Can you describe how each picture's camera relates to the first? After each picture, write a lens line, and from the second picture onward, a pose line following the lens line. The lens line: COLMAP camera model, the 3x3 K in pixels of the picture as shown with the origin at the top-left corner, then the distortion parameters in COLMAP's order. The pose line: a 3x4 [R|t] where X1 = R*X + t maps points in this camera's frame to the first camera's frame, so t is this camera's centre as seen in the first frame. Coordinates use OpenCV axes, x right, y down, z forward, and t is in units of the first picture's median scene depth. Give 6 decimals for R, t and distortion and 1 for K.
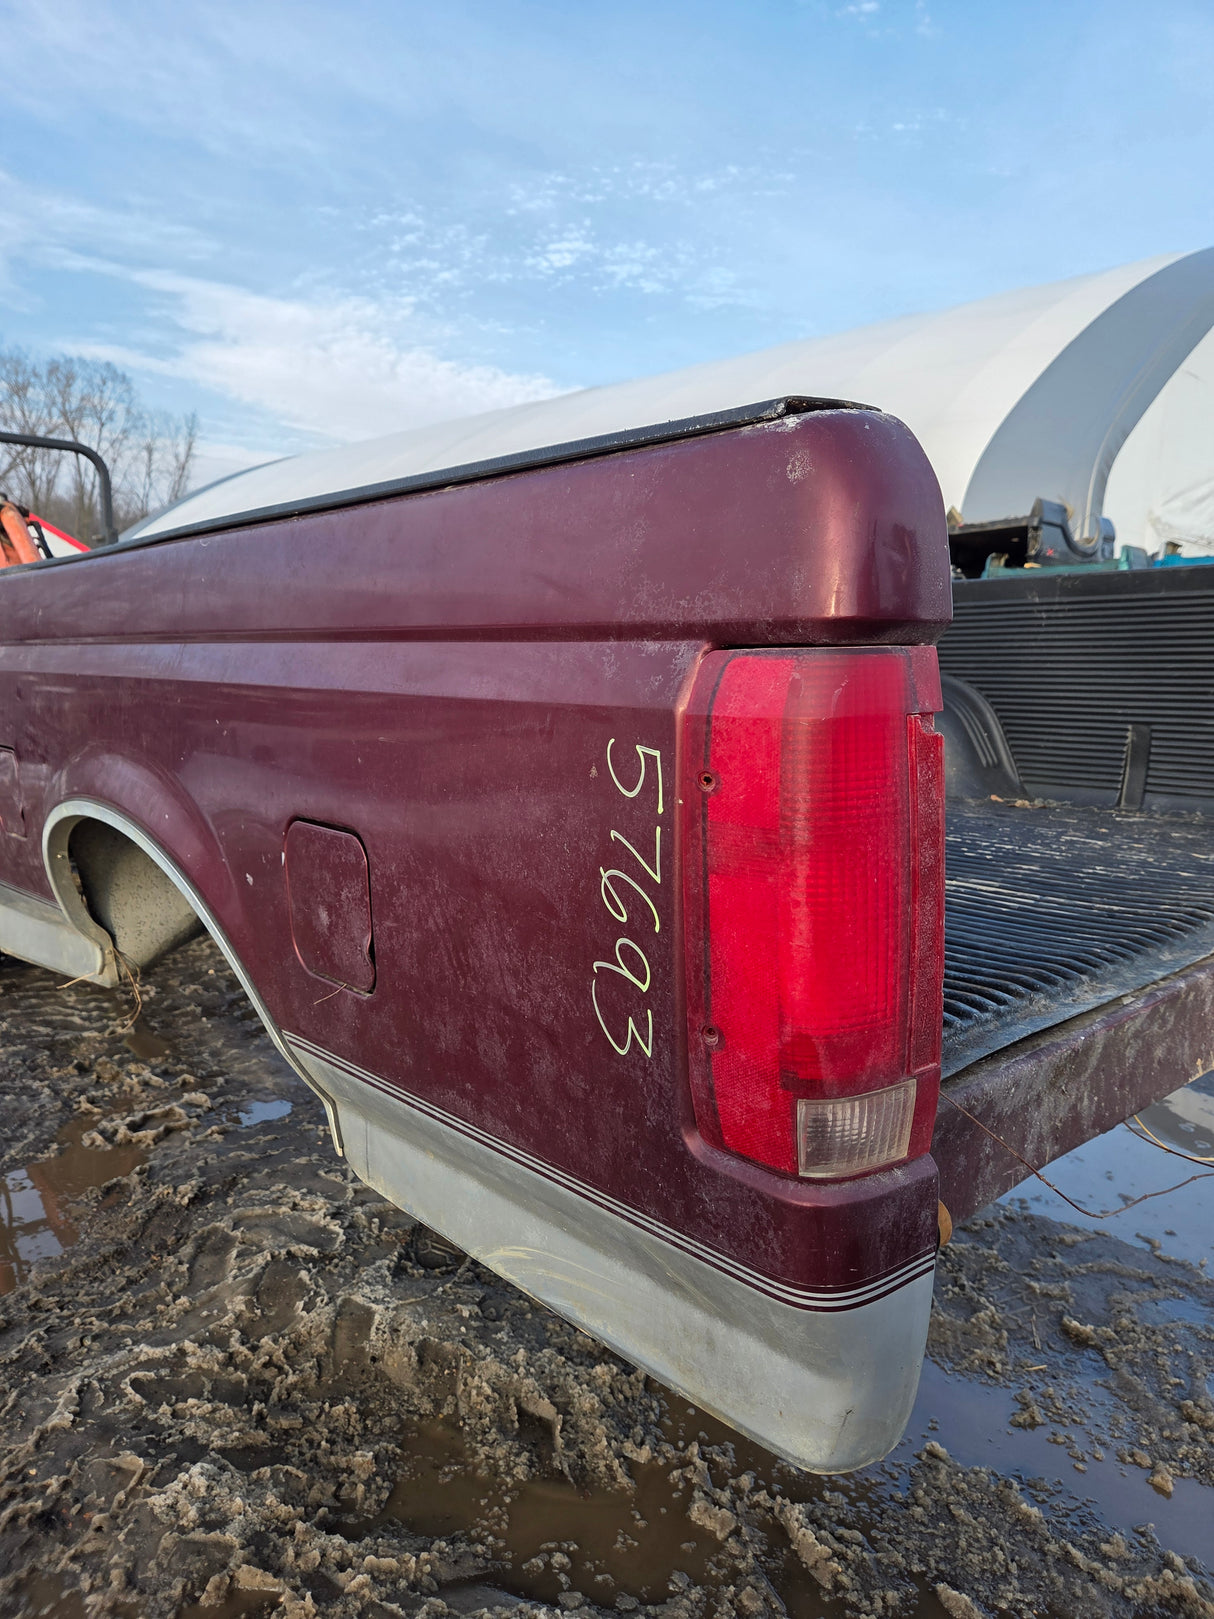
lens RADIAL K [[1091.8, 0, 599.1], [0, 1091.8, 796.3], [0, 0, 1]] dist [0.066768, -0.052483]
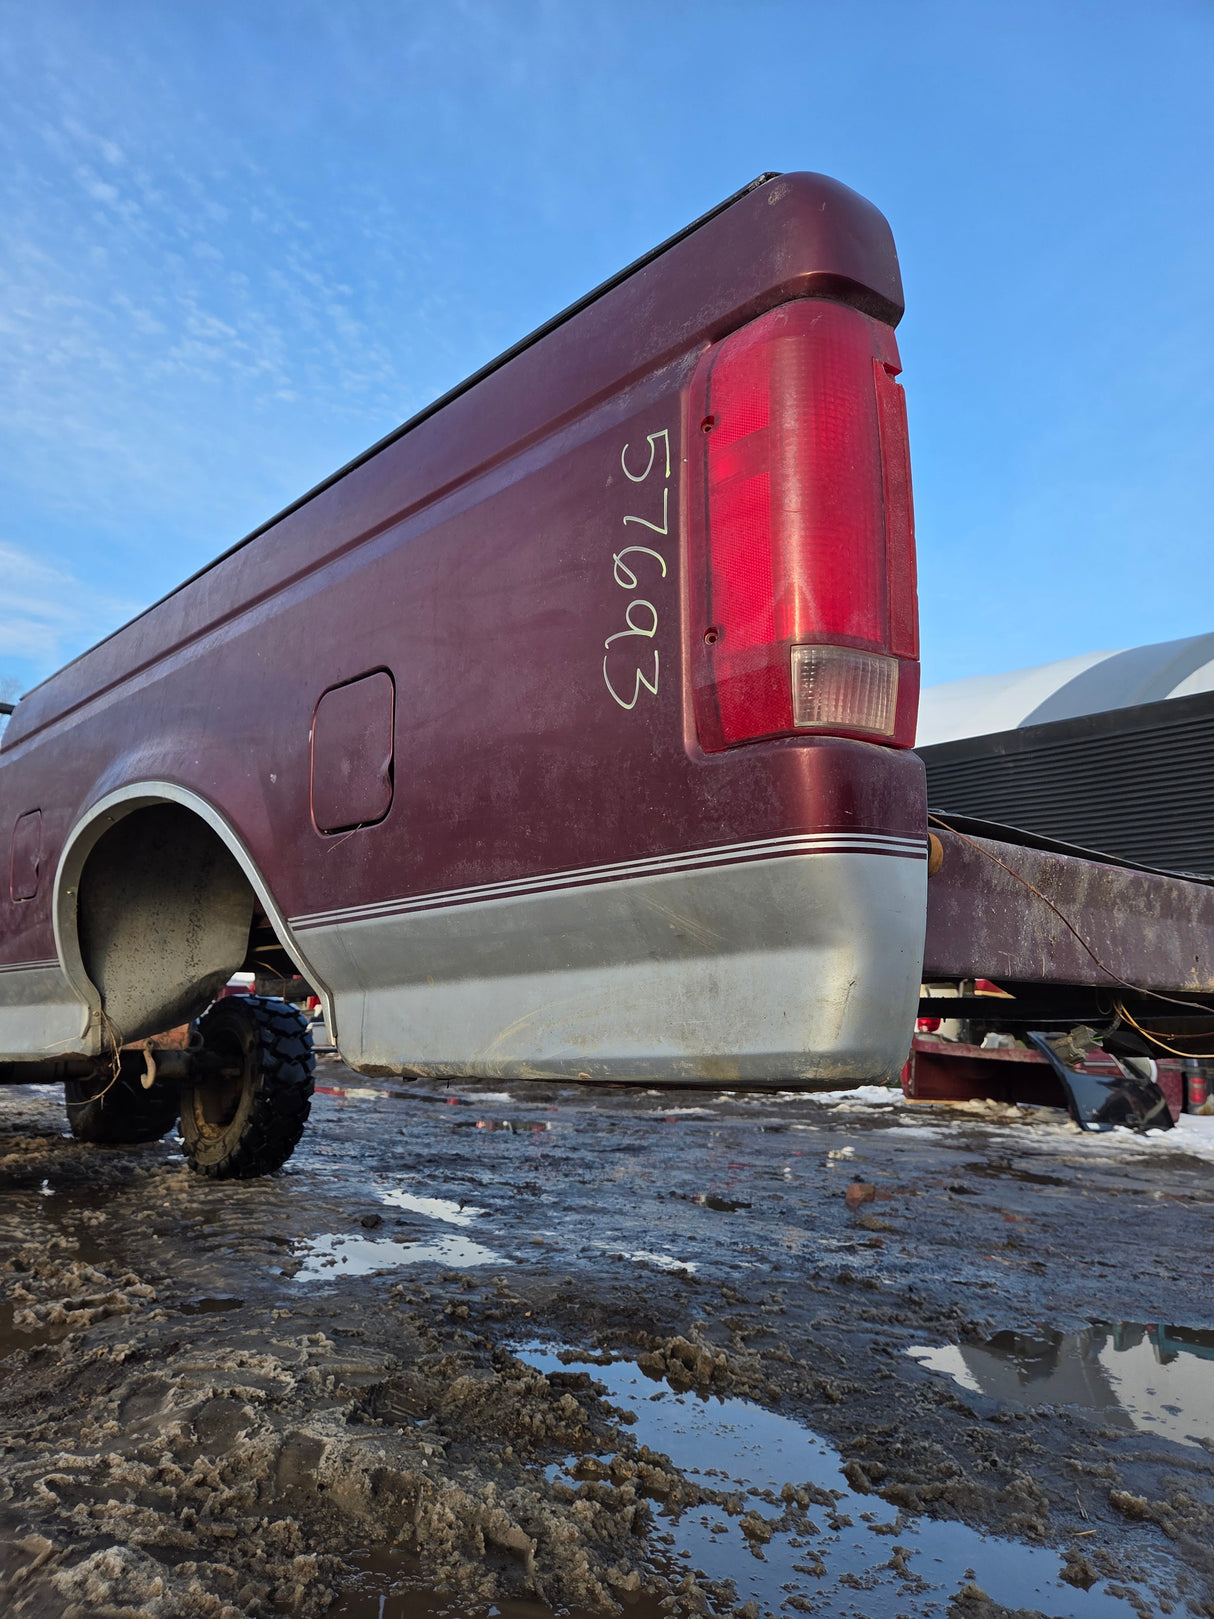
lens RADIAL K [[1091.8, 0, 579.6], [0, 1091.8, 799.7], [0, 0, 1]] dist [0.066768, -0.052483]
pose [[0.999644, 0.025623, -0.007467, -0.007825], [-0.026666, 0.947423, -0.318870, 0.273925], [-0.001096, 0.318955, 0.947769, -0.002345]]
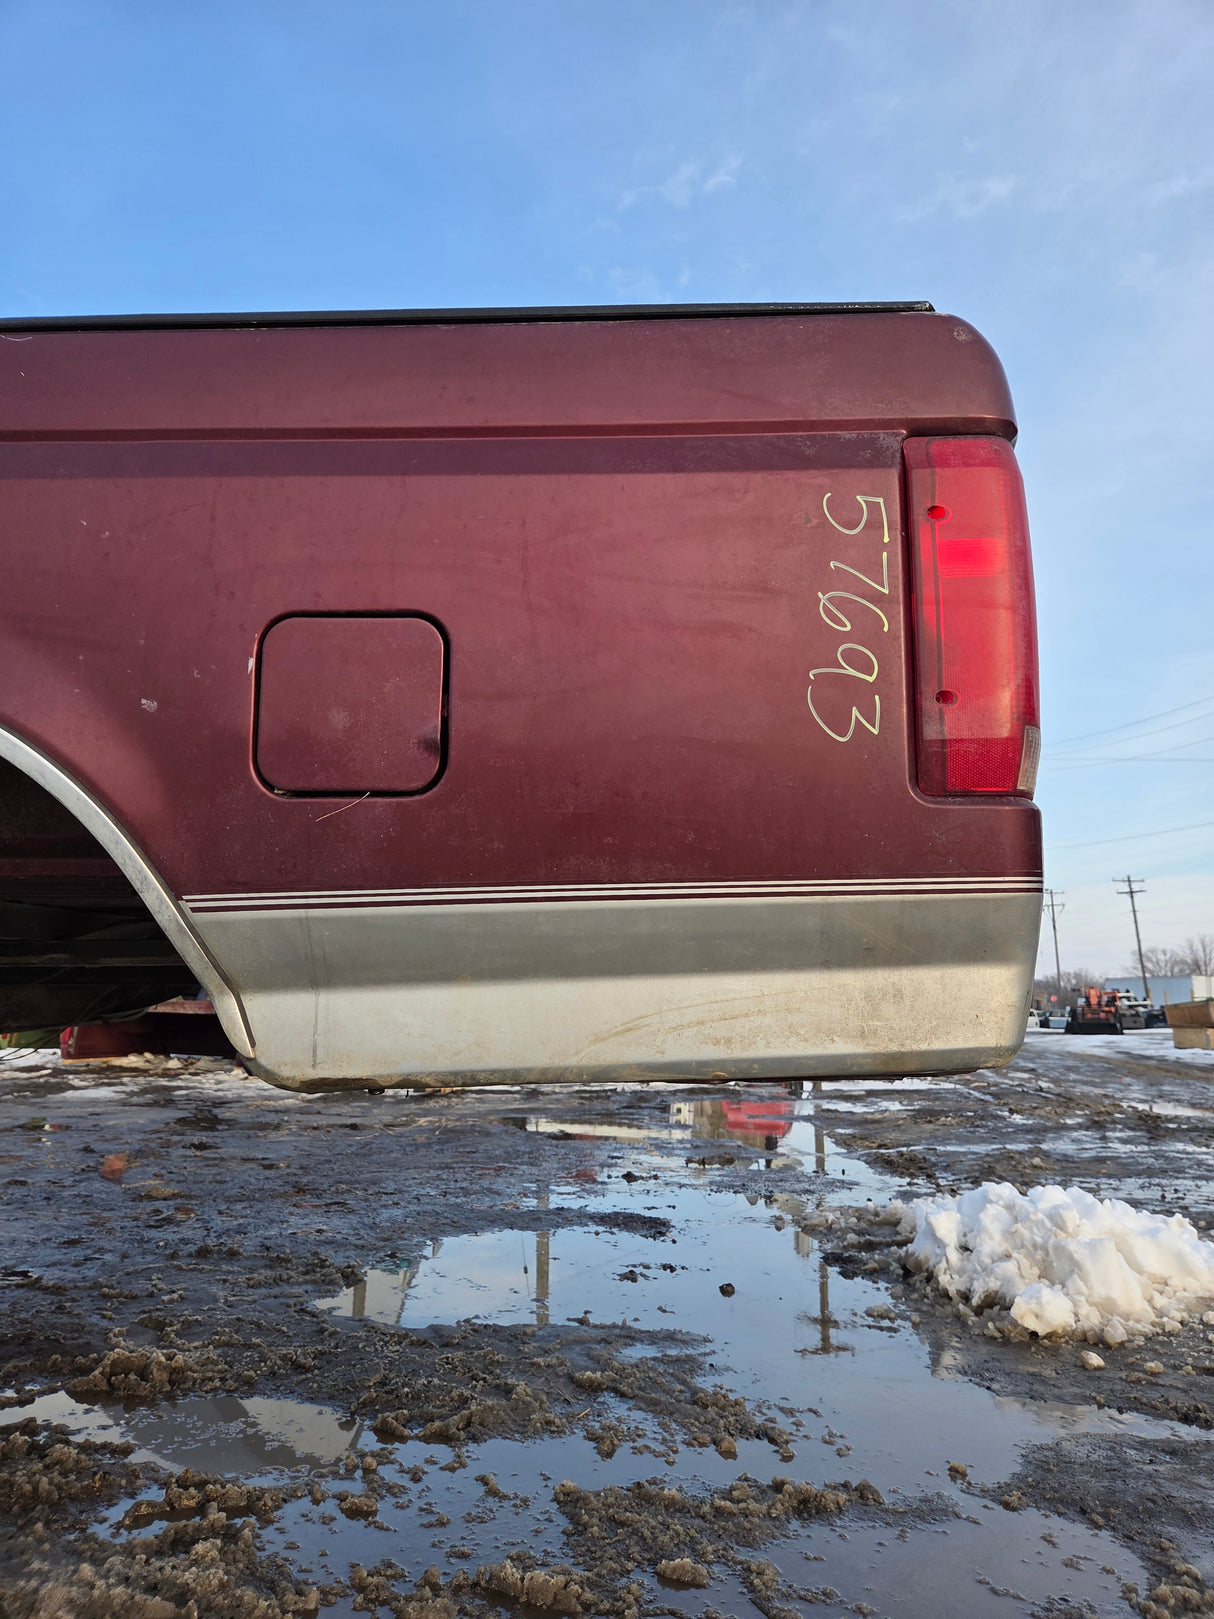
lens RADIAL K [[1091.8, 0, 614.8], [0, 1091.8, 798.7], [0, 0, 1]] dist [0.066768, -0.052483]
pose [[0.708457, 0.126680, 0.694292, -0.402273], [0.078713, 0.963438, -0.256108, 0.238734], [-0.701351, 0.236092, 0.672583, 0.155322]]
